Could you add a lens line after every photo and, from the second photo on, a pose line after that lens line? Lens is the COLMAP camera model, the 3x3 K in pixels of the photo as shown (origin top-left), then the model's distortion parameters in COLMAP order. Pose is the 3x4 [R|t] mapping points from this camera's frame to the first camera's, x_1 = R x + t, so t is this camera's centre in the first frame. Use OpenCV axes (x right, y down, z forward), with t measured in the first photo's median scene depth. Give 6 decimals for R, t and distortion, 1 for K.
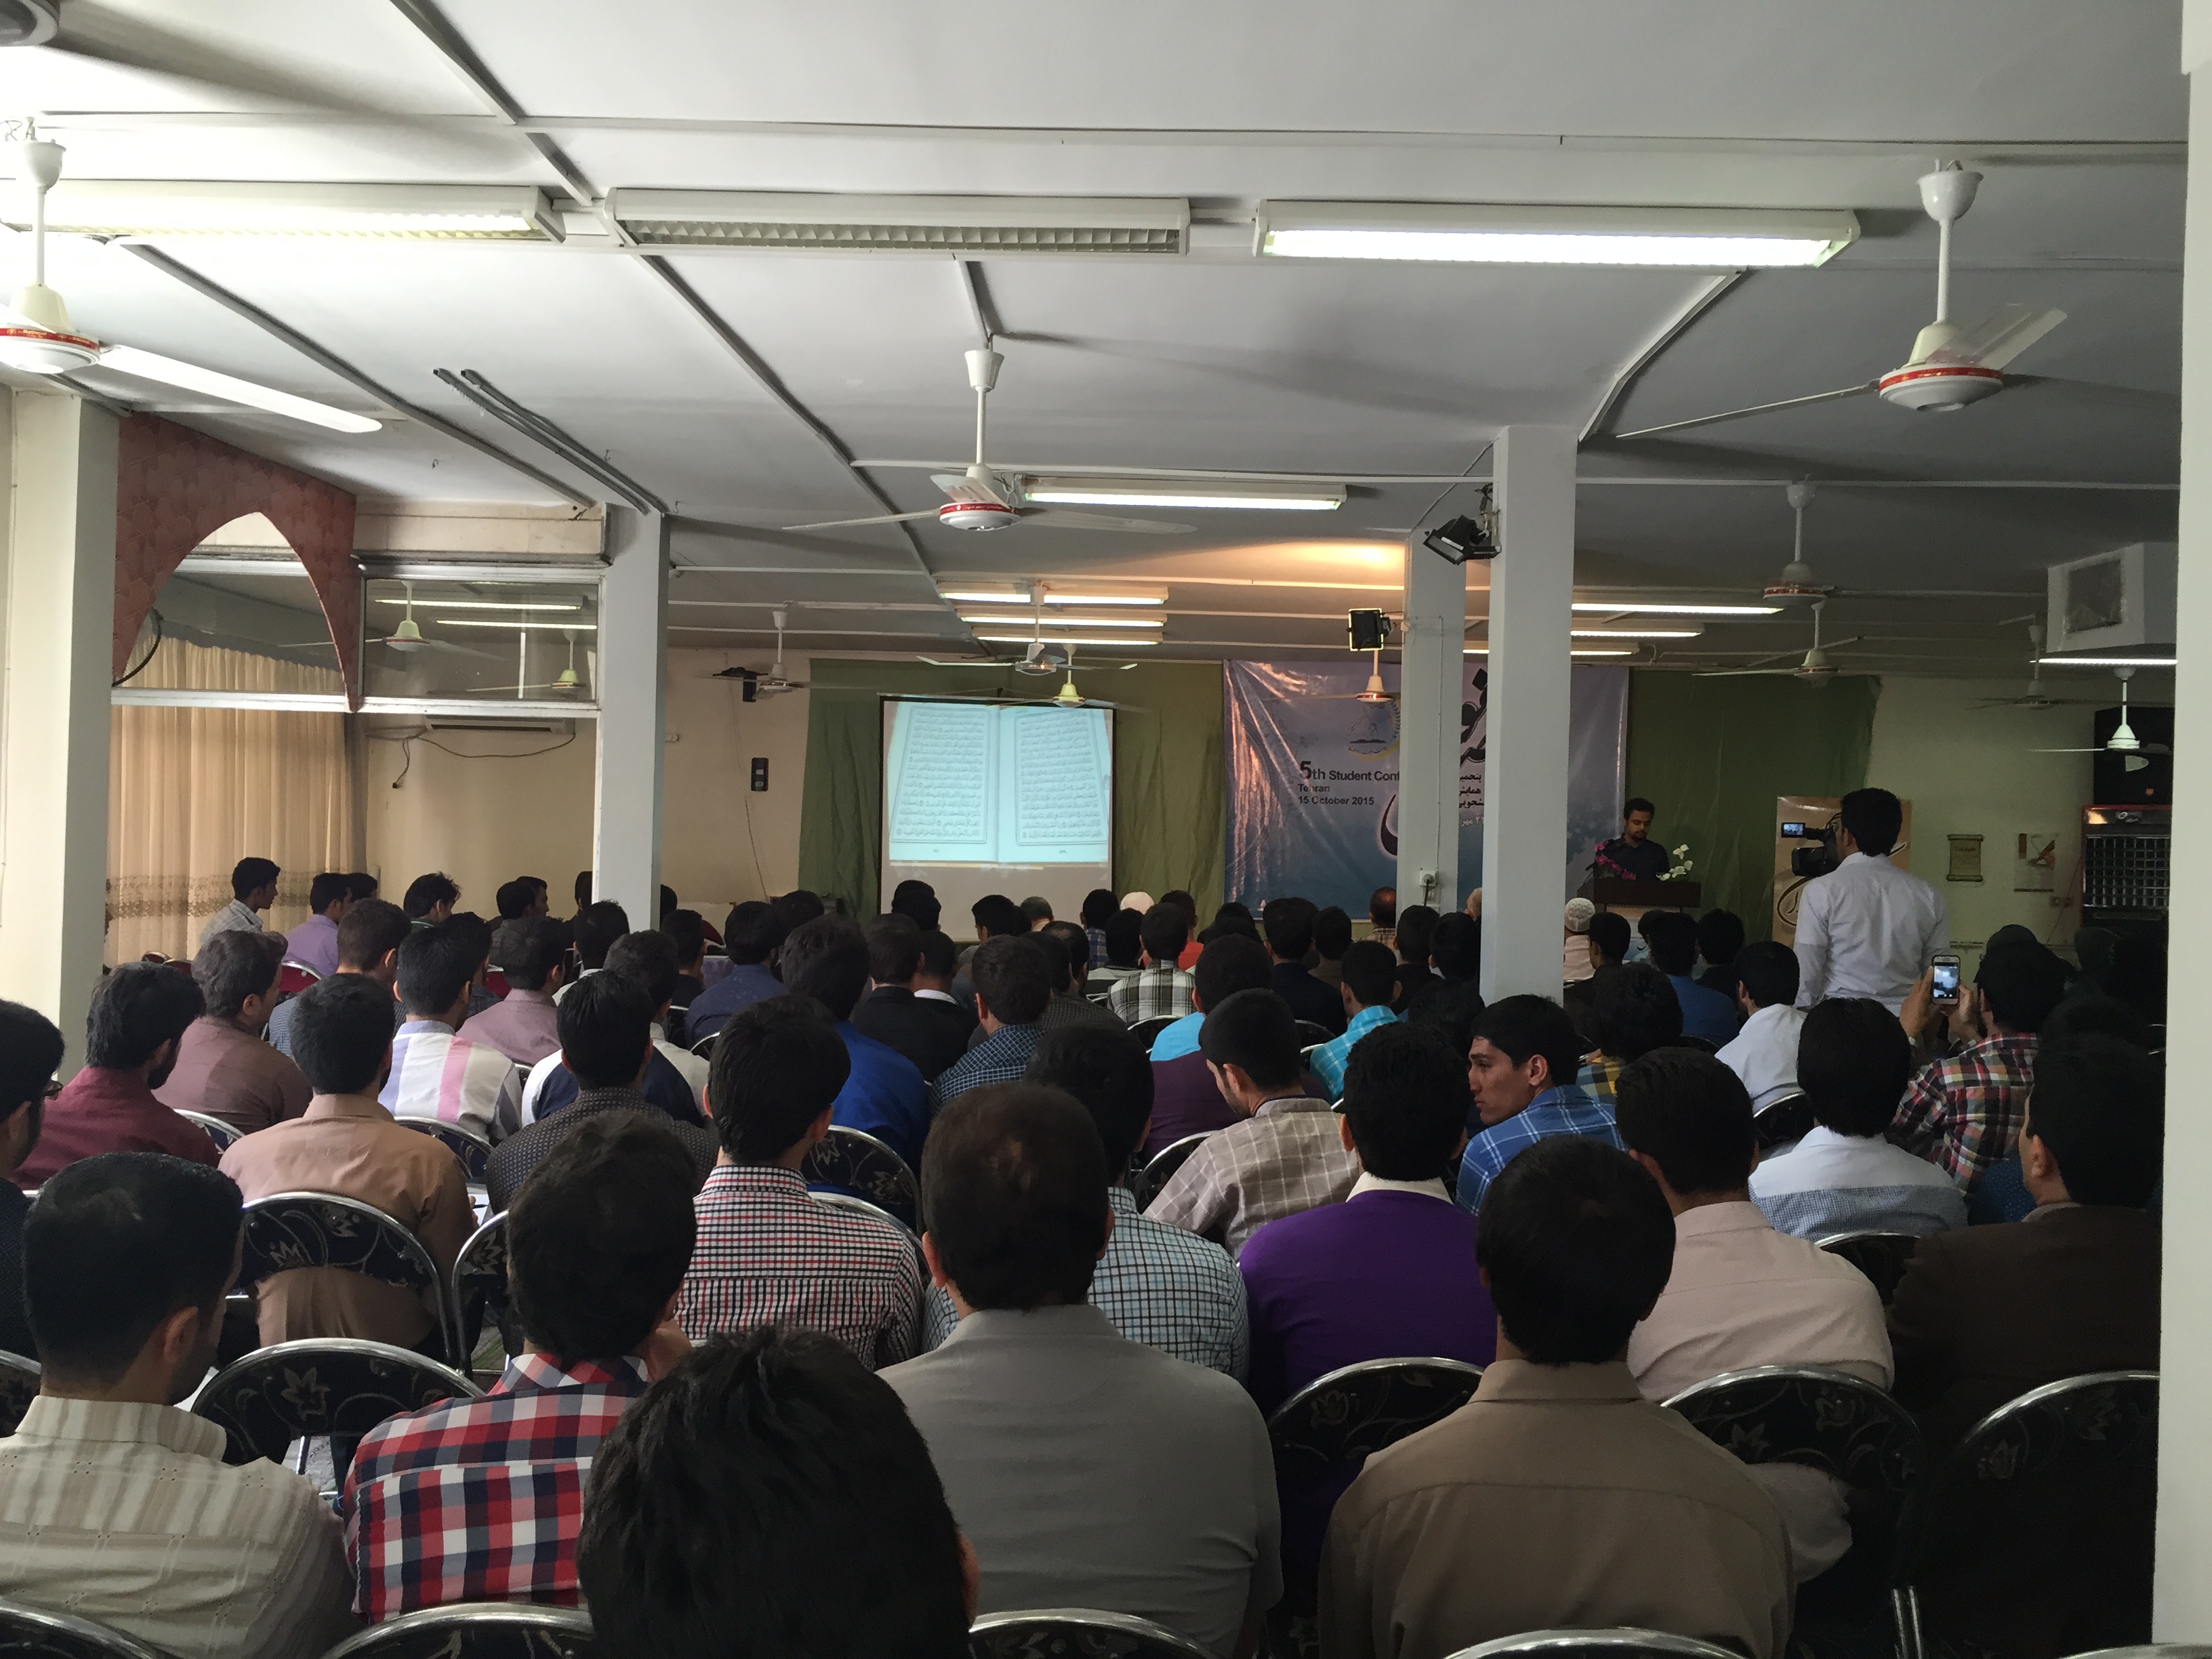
lens RADIAL K [[1885.4, 0, 1099.2], [0, 1885.4, 807.2], [0, 0, 1]] dist [0.095213, -0.119712]
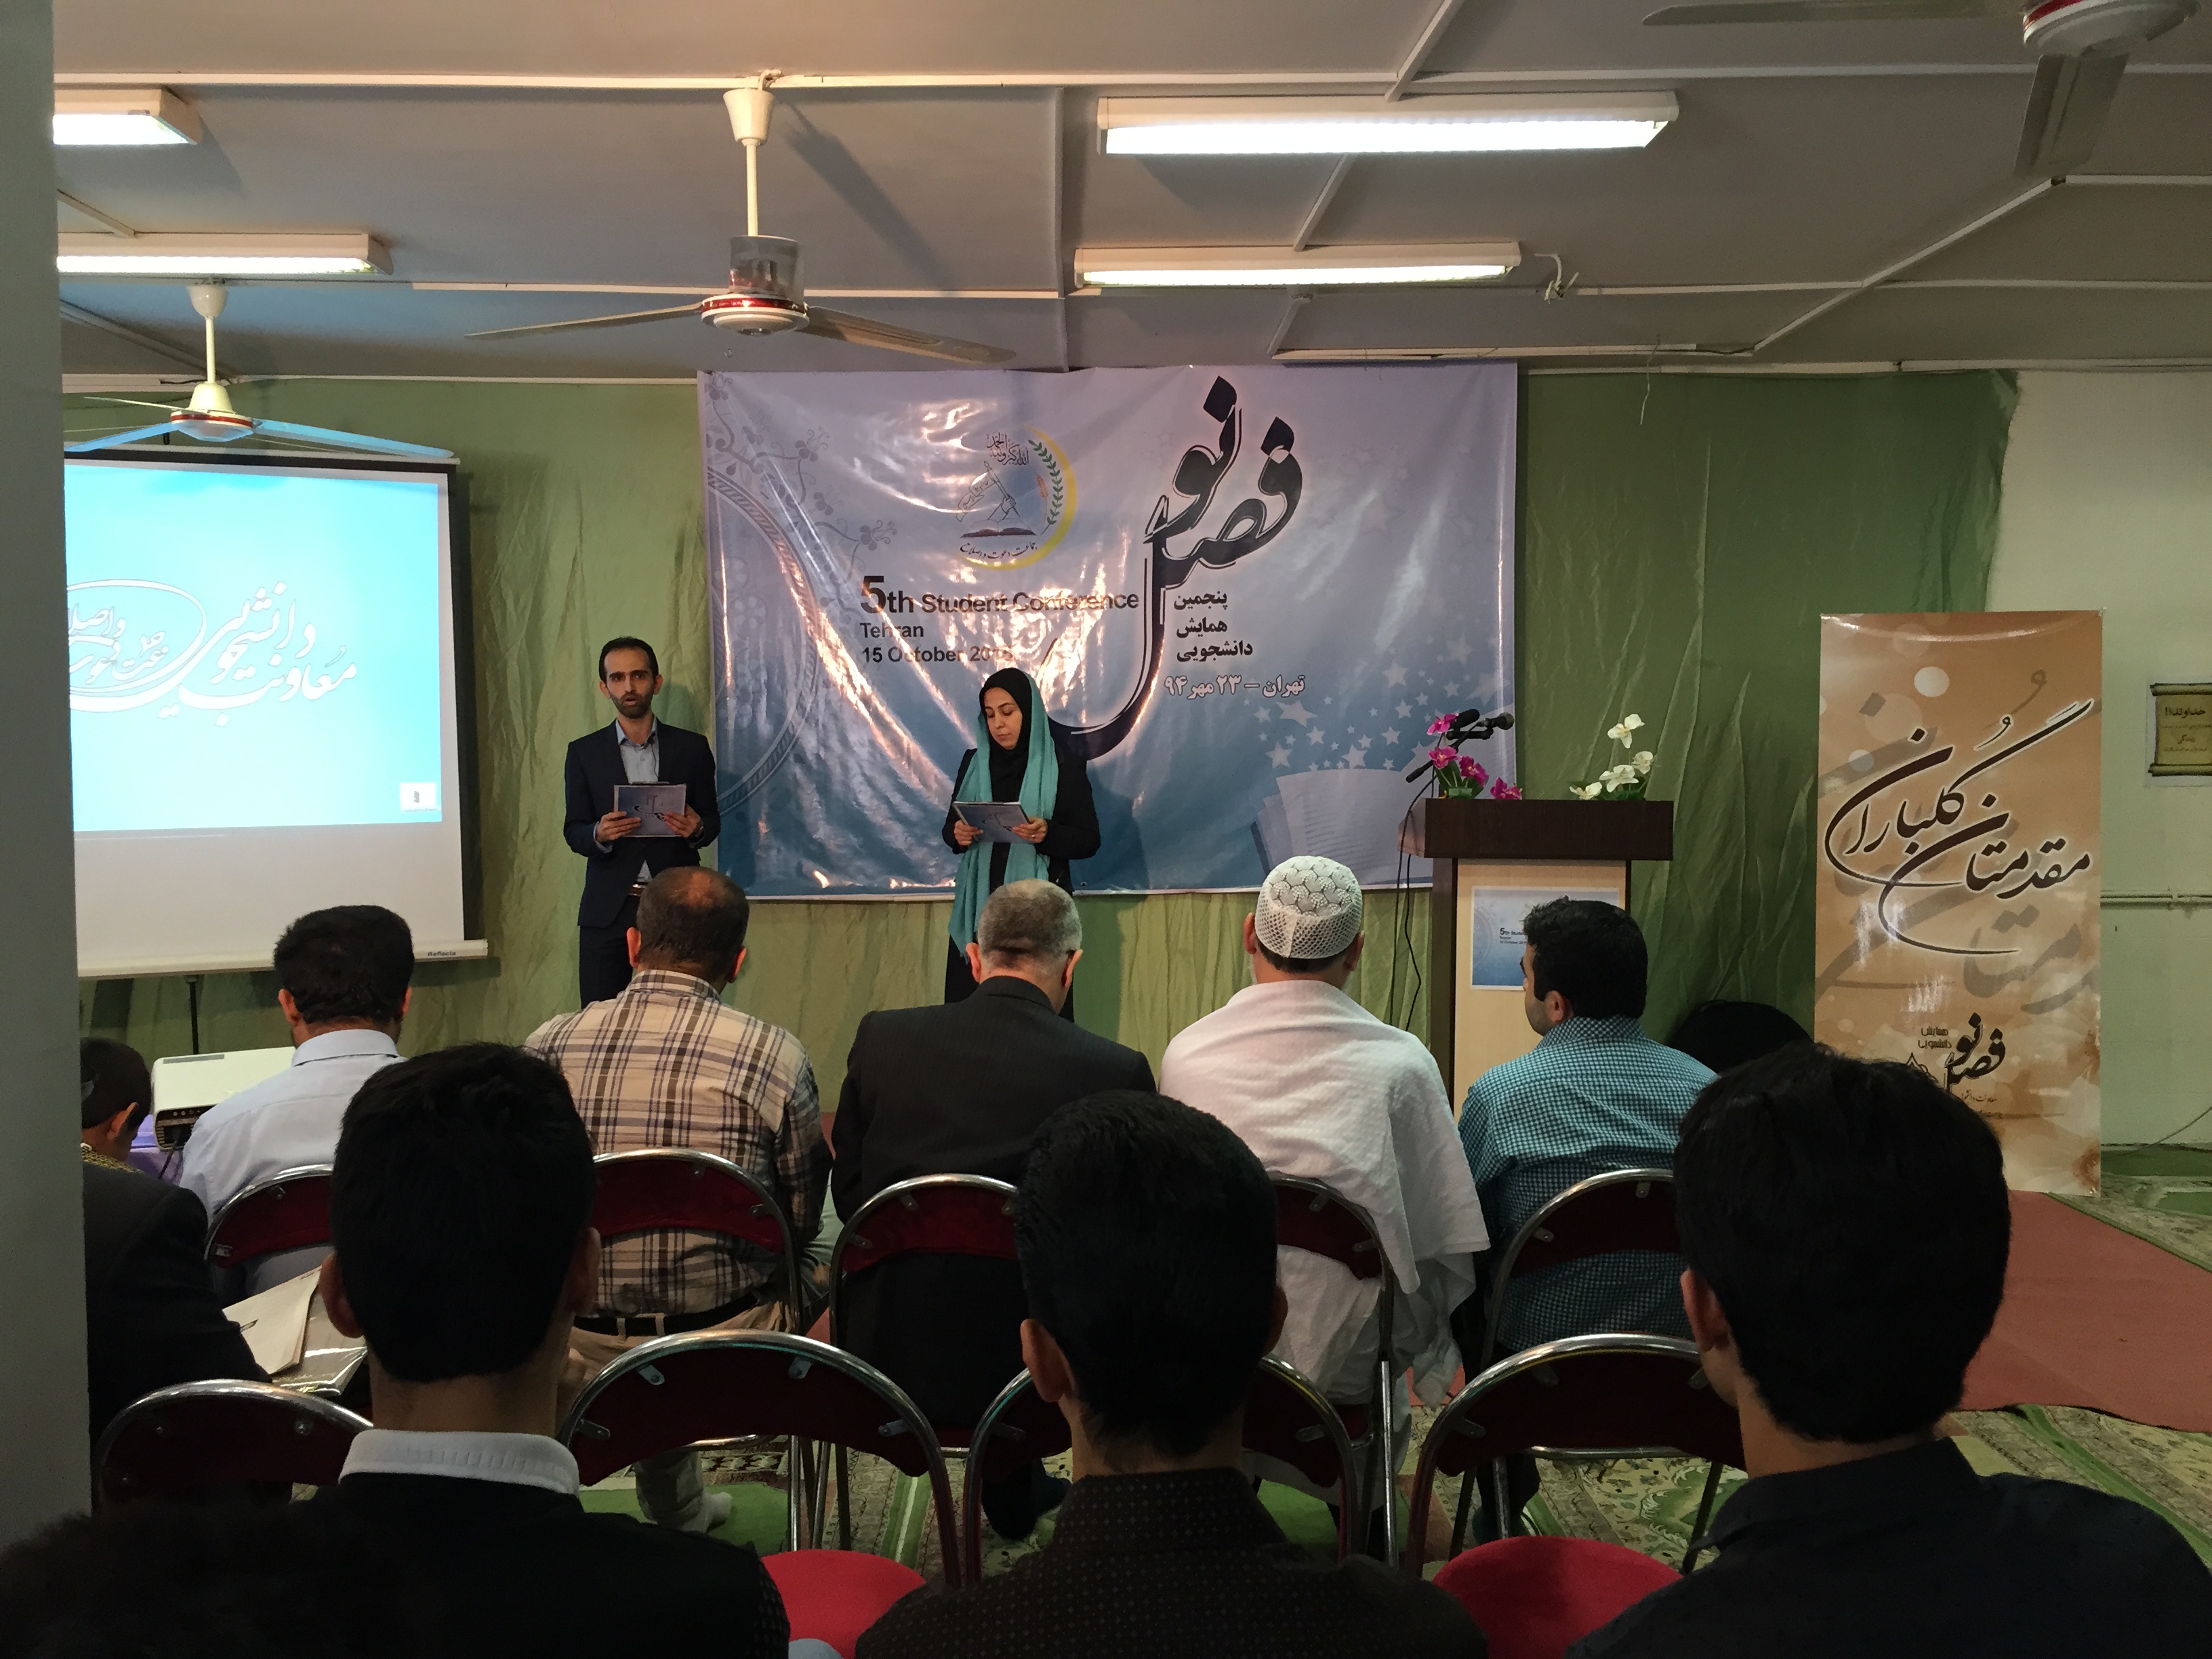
lens RADIAL K [[1885.4, 0, 1099.2], [0, 1885.4, 807.2], [0, 0, 1]] dist [0.095213, -0.119712]
pose [[0.999195, -0.031611, 0.024716, 0.154371], [0.030507, 0.998572, 0.043861, 0.016052], [-0.026067, -0.043072, 0.998732, 0.503265]]
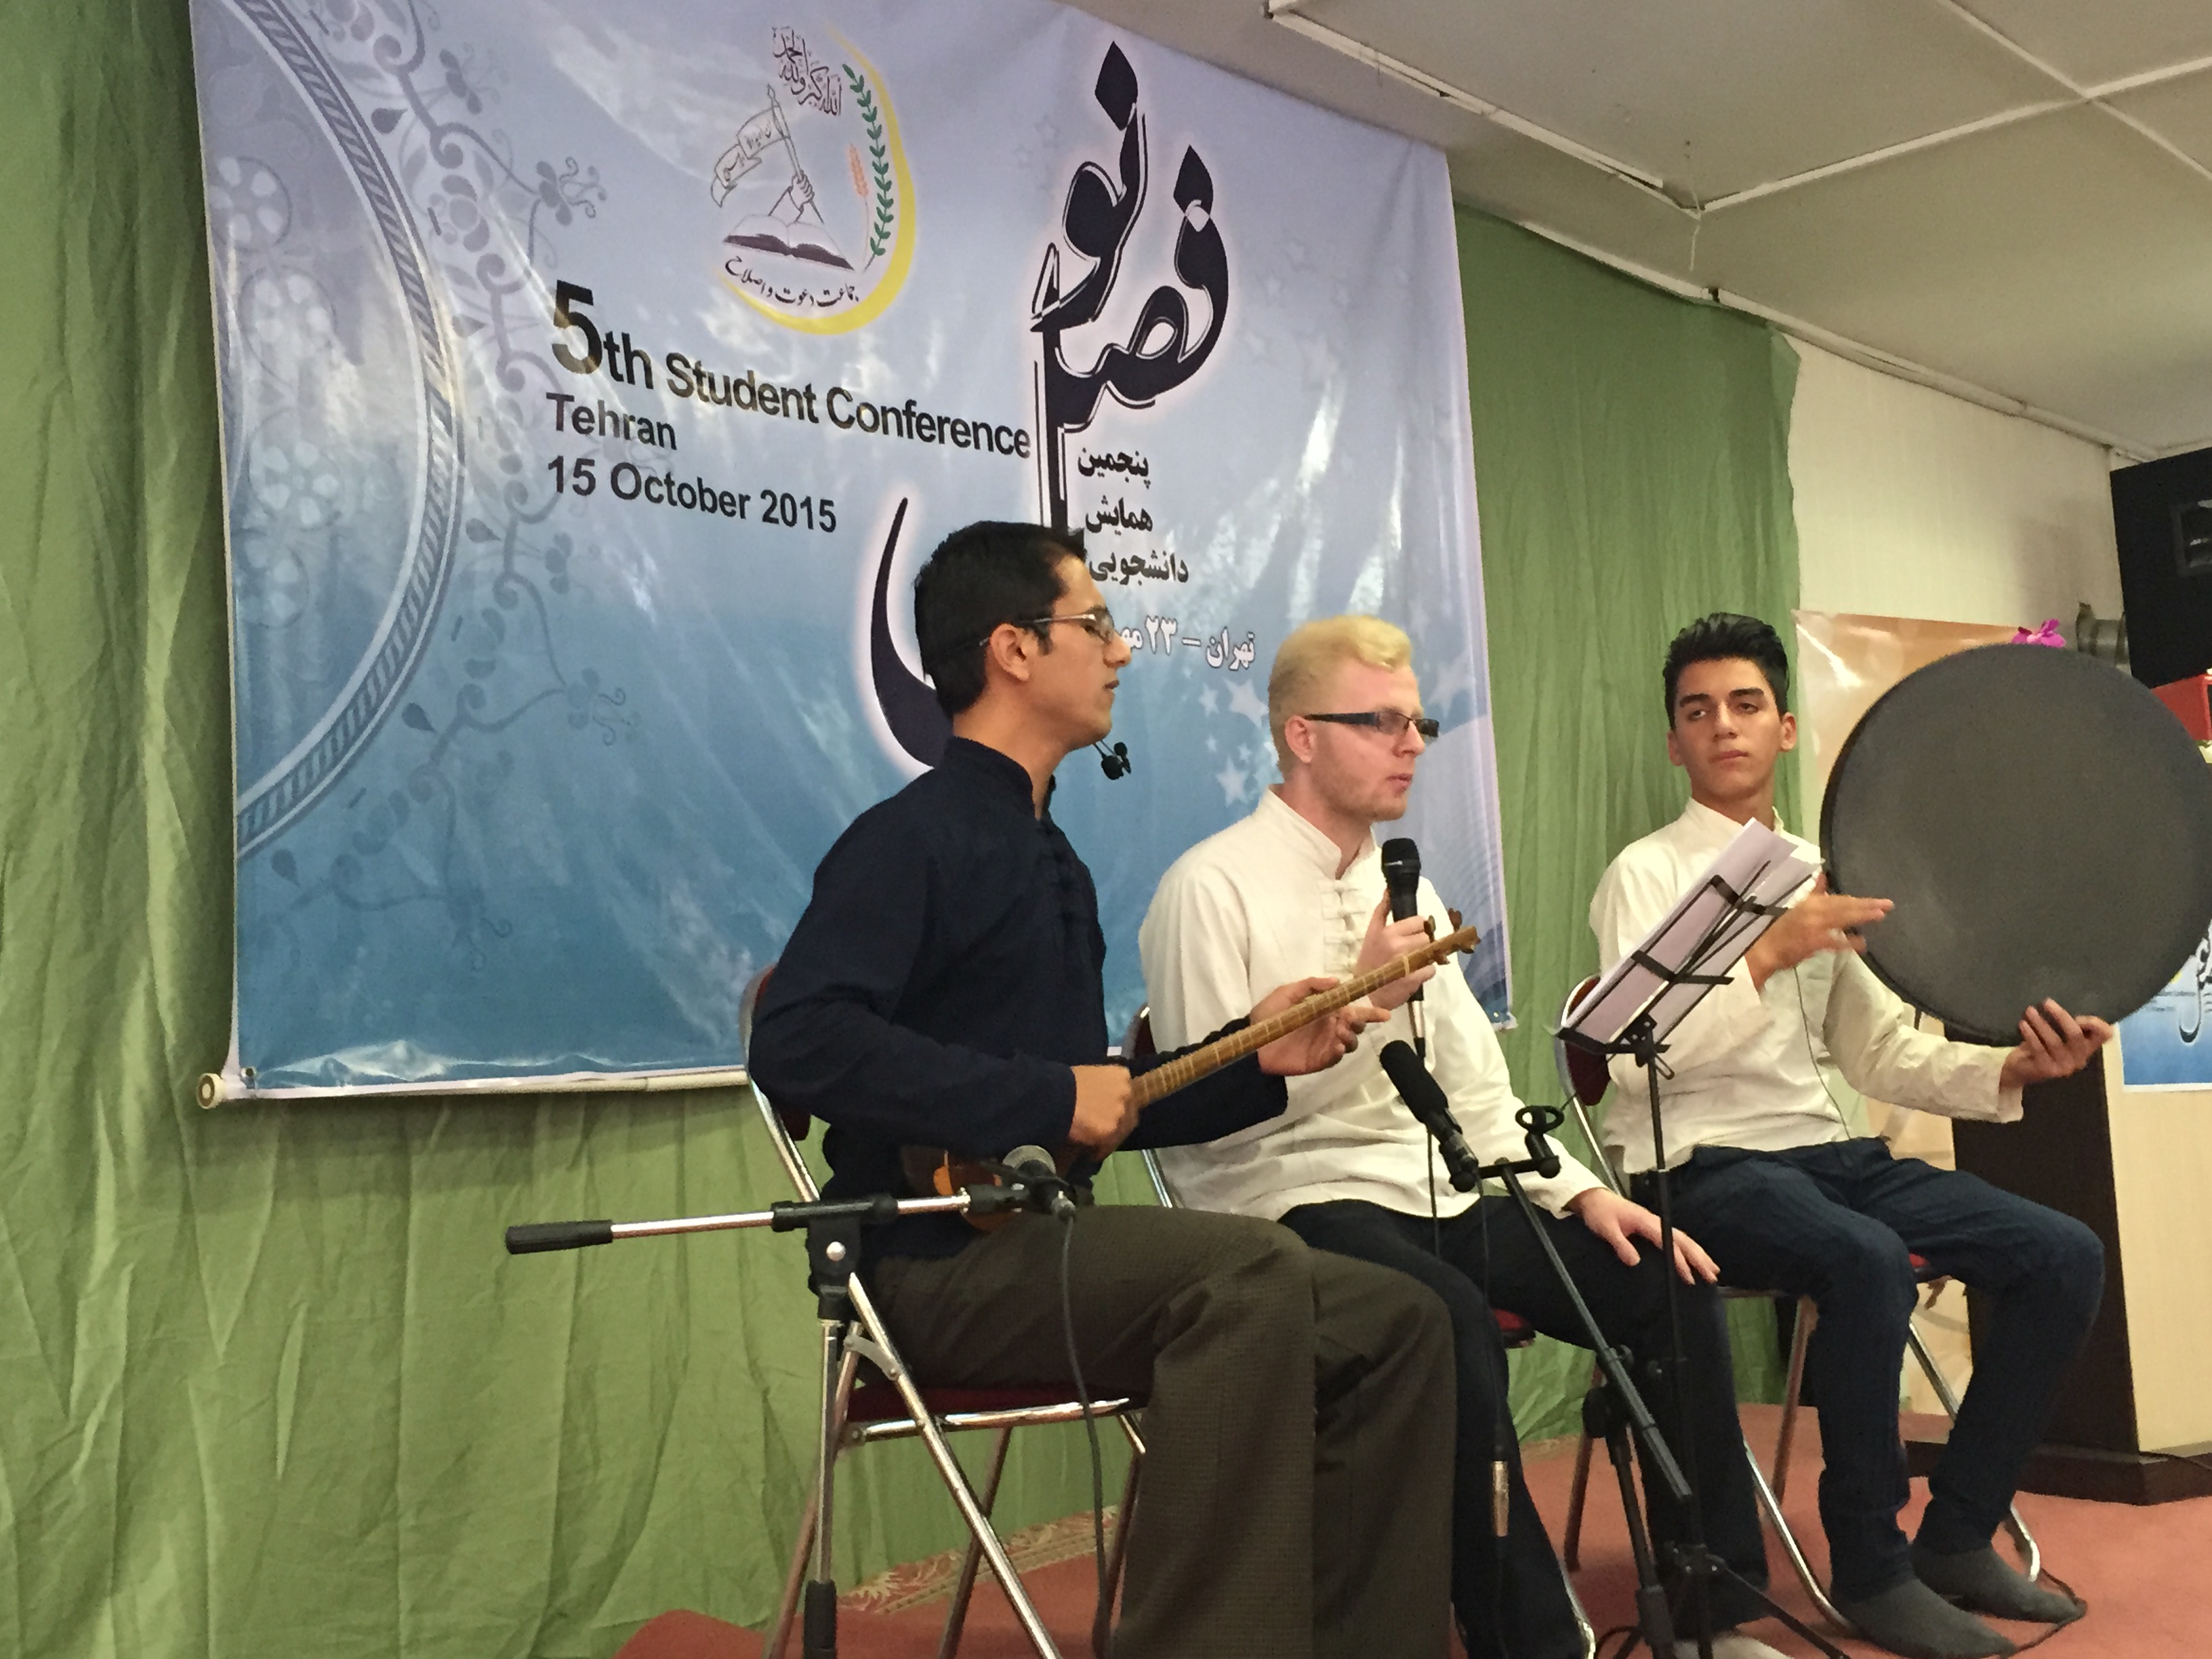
lens RADIAL K [[2639.4, 0, 1108.0], [0, 2639.4, 828.8], [0, 0, 1]] dist [0.052627, -0.016376]
pose [[0.648296, 0.017109, 0.761196, -0.066595], [0.059046, 0.995607, -0.072667, 0.056722], [-0.759095, 0.092055, 0.644438, 0.782011]]
